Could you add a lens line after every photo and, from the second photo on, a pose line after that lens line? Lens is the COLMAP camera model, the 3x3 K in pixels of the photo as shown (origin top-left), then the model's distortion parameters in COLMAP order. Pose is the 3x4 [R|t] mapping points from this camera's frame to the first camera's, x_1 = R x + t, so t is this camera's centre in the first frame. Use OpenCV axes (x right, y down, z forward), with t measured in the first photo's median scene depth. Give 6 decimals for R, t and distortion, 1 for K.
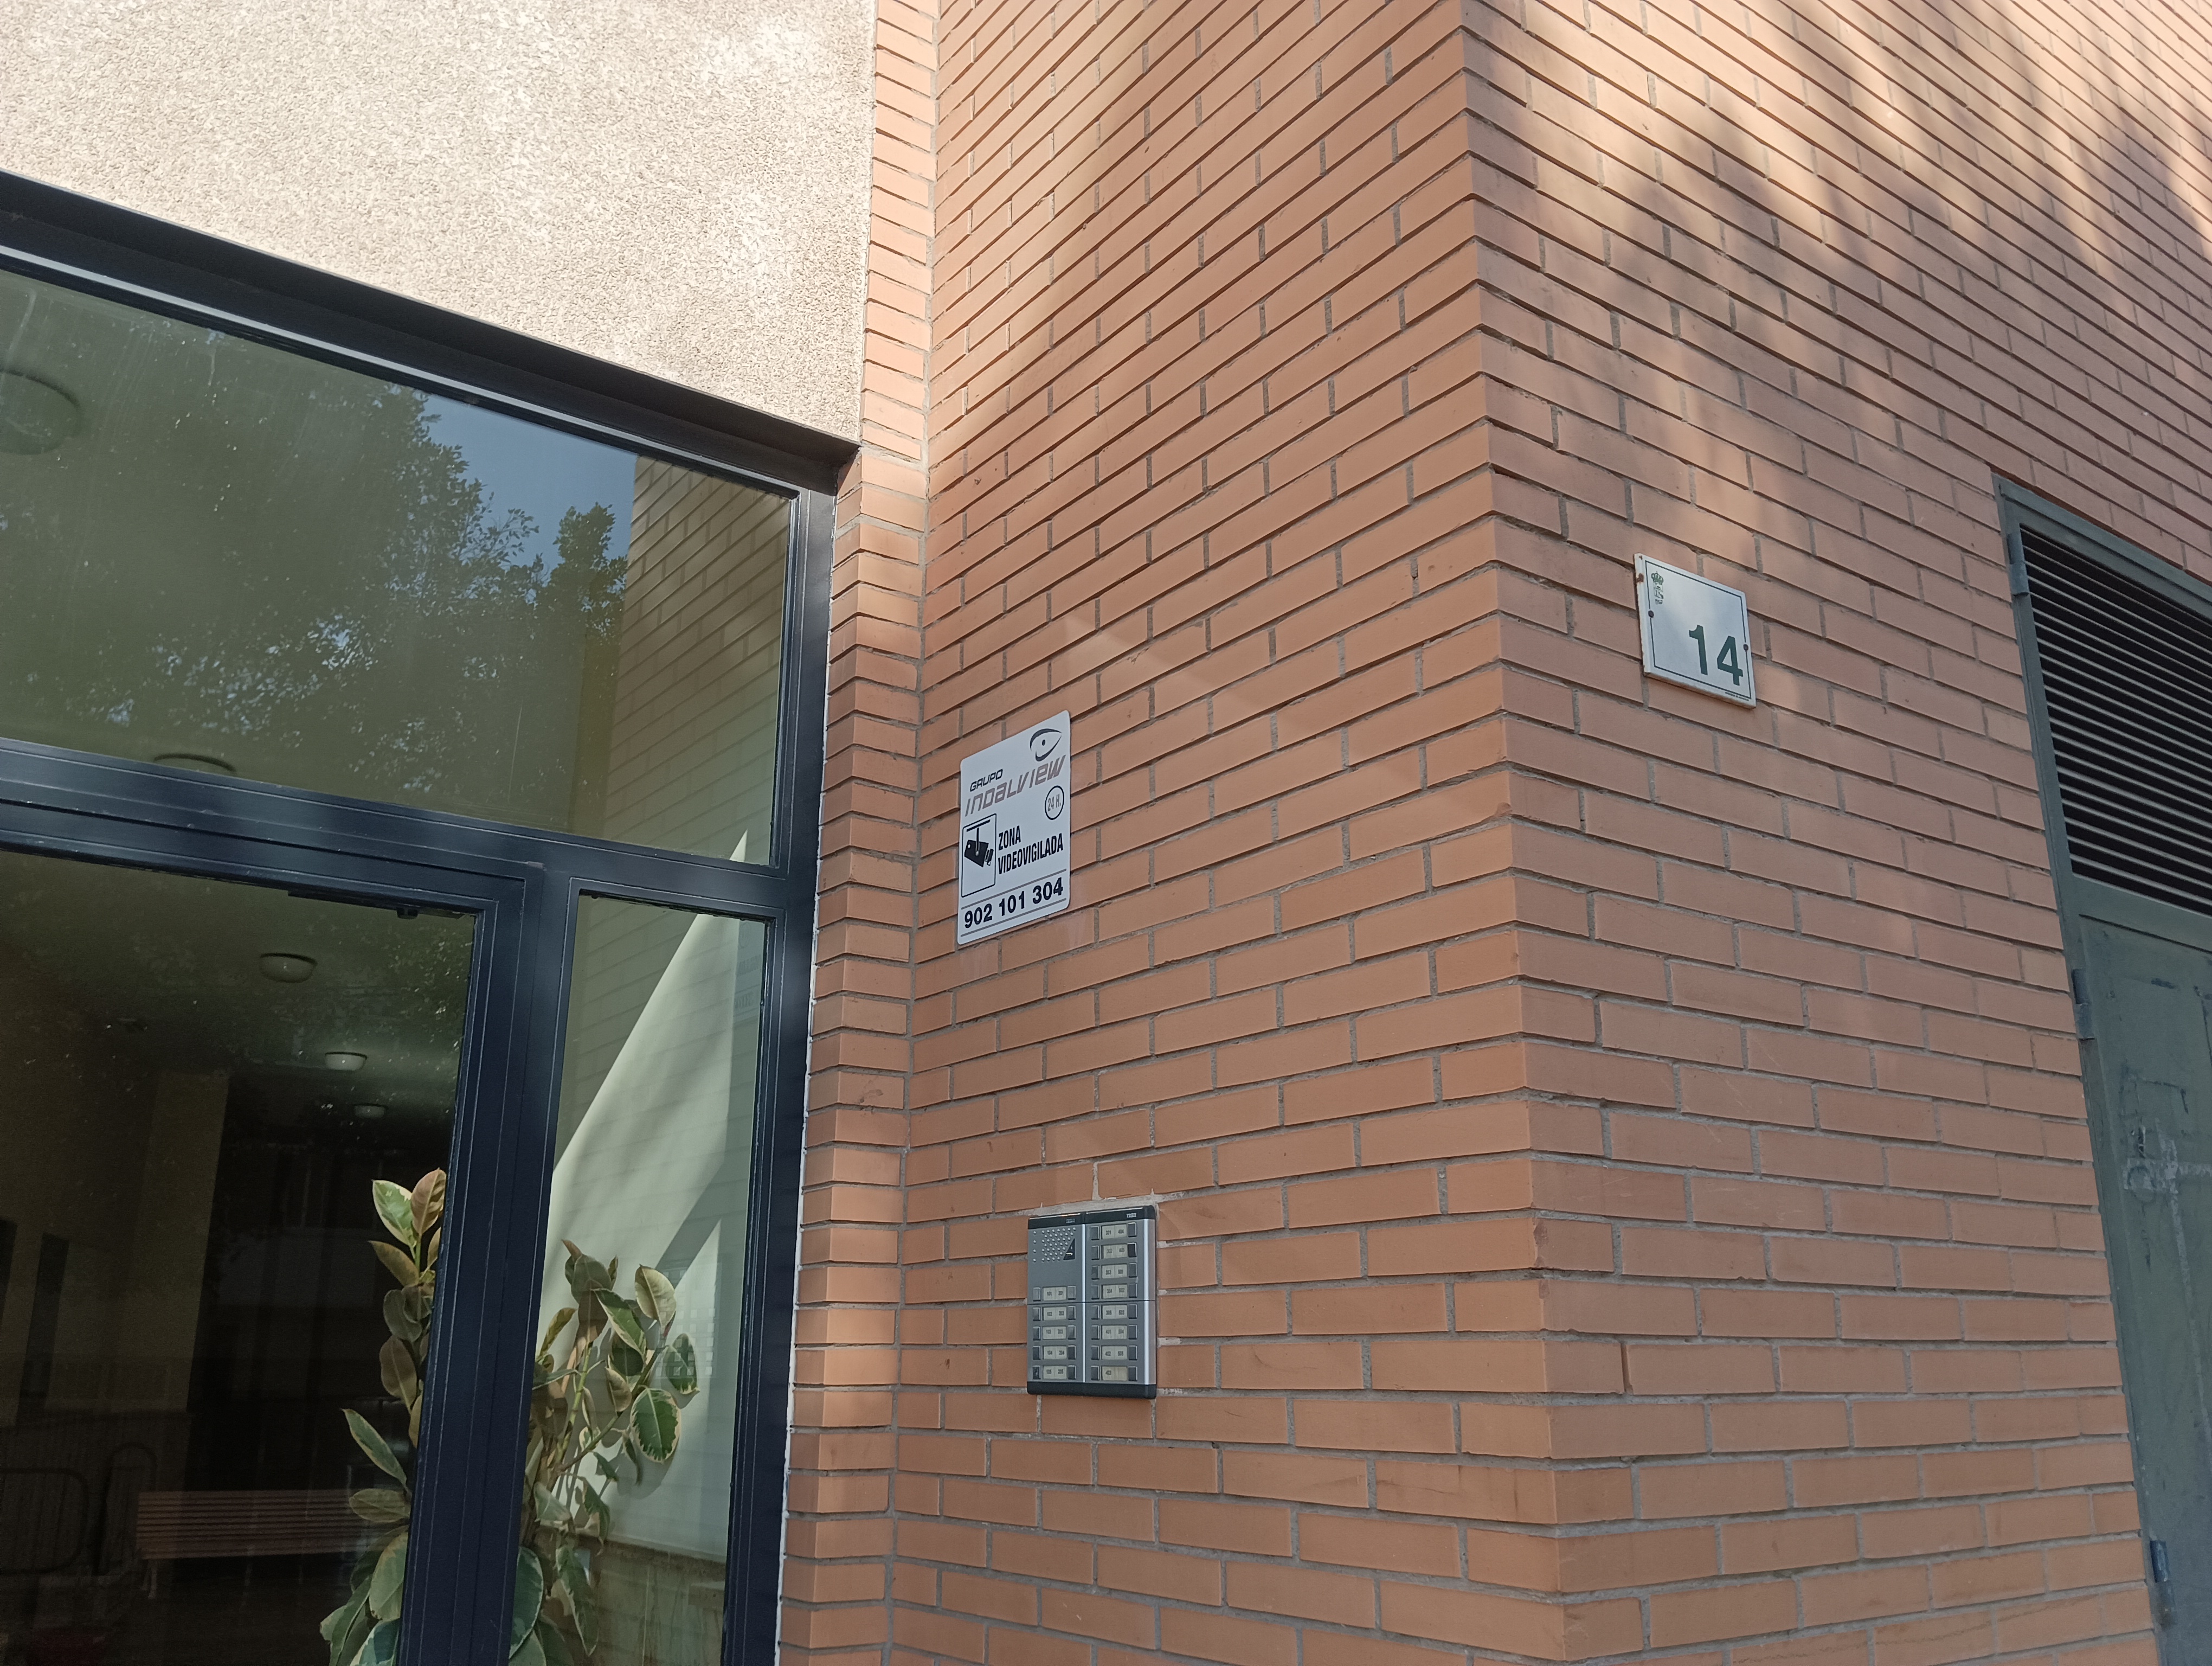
lens RADIAL K [[1796.1, 0, 1102.3], [0, 1796.1, 827.8], [0, 0, 1]] dist [0.090001, -0.164698]
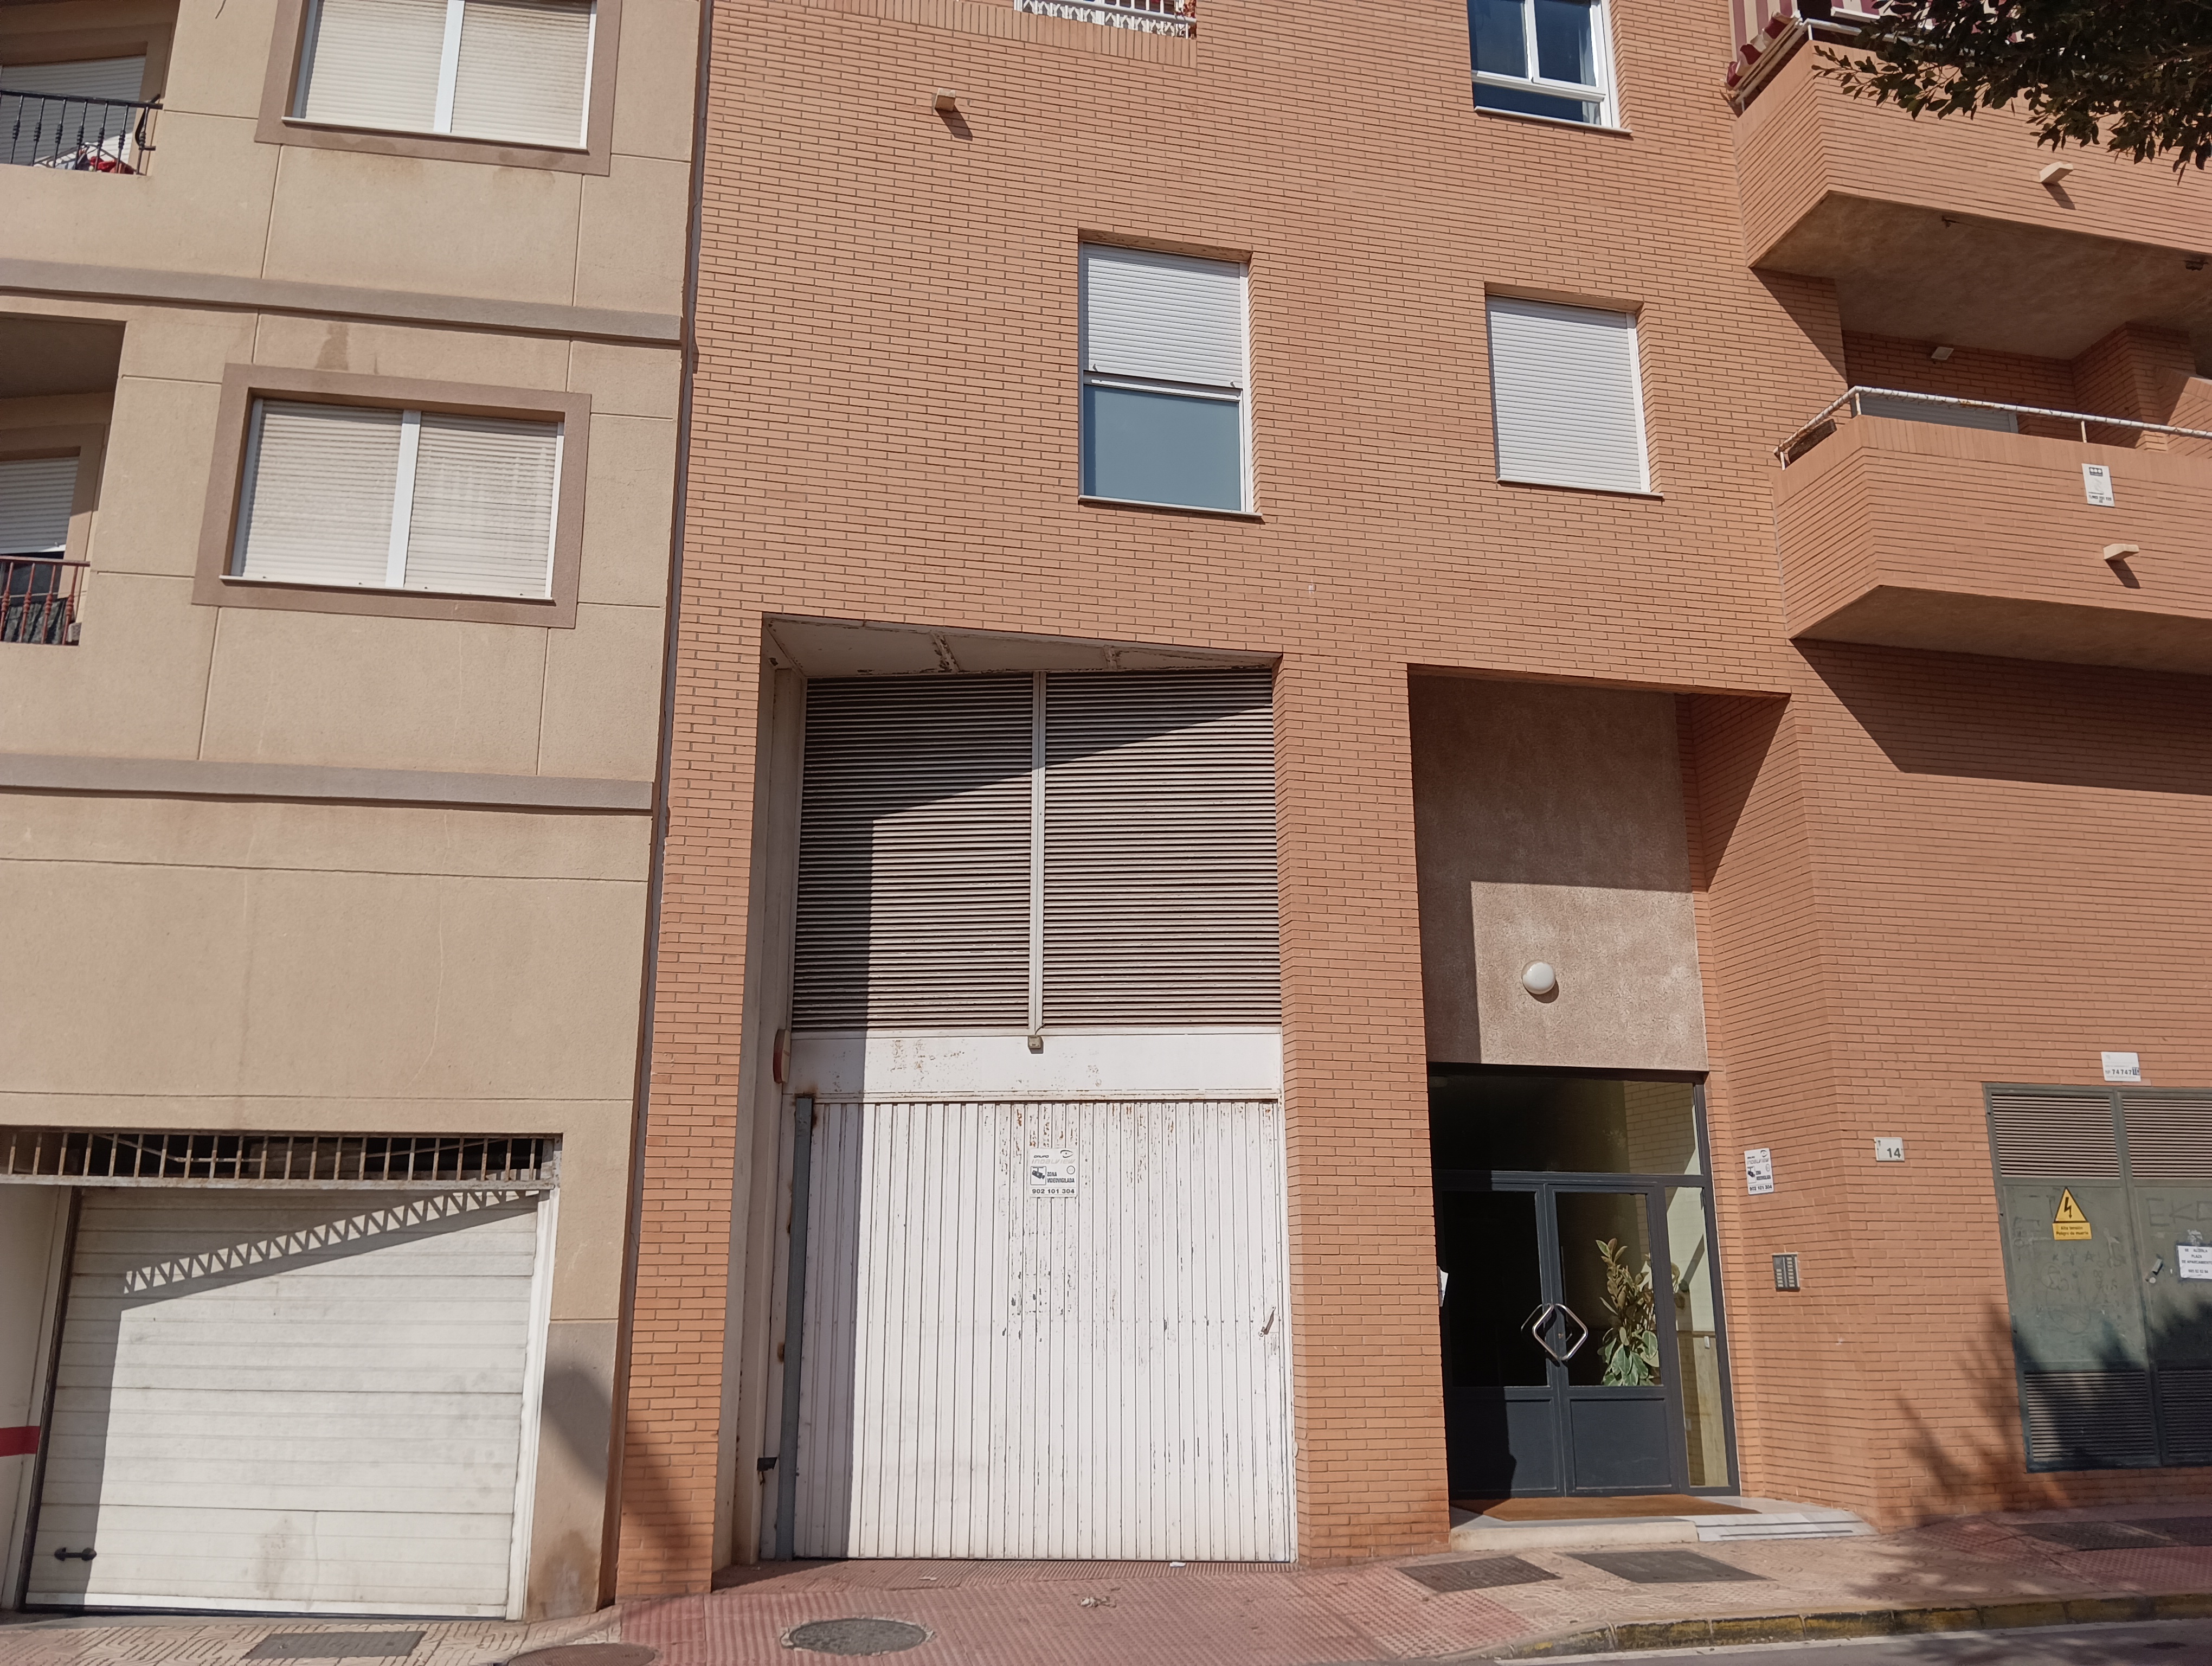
lens RADIAL K [[1823.8, 0, 1109.5], [0, 1823.8, 797.4], [0, 0, 1]] dist [0.101906, -0.174586]
pose [[0.926242, -0.107390, -0.361306, 0.230542], [0.111779, 0.993694, -0.008796, -1.142245], [0.359973, -0.032239, 0.932406, -4.175252]]
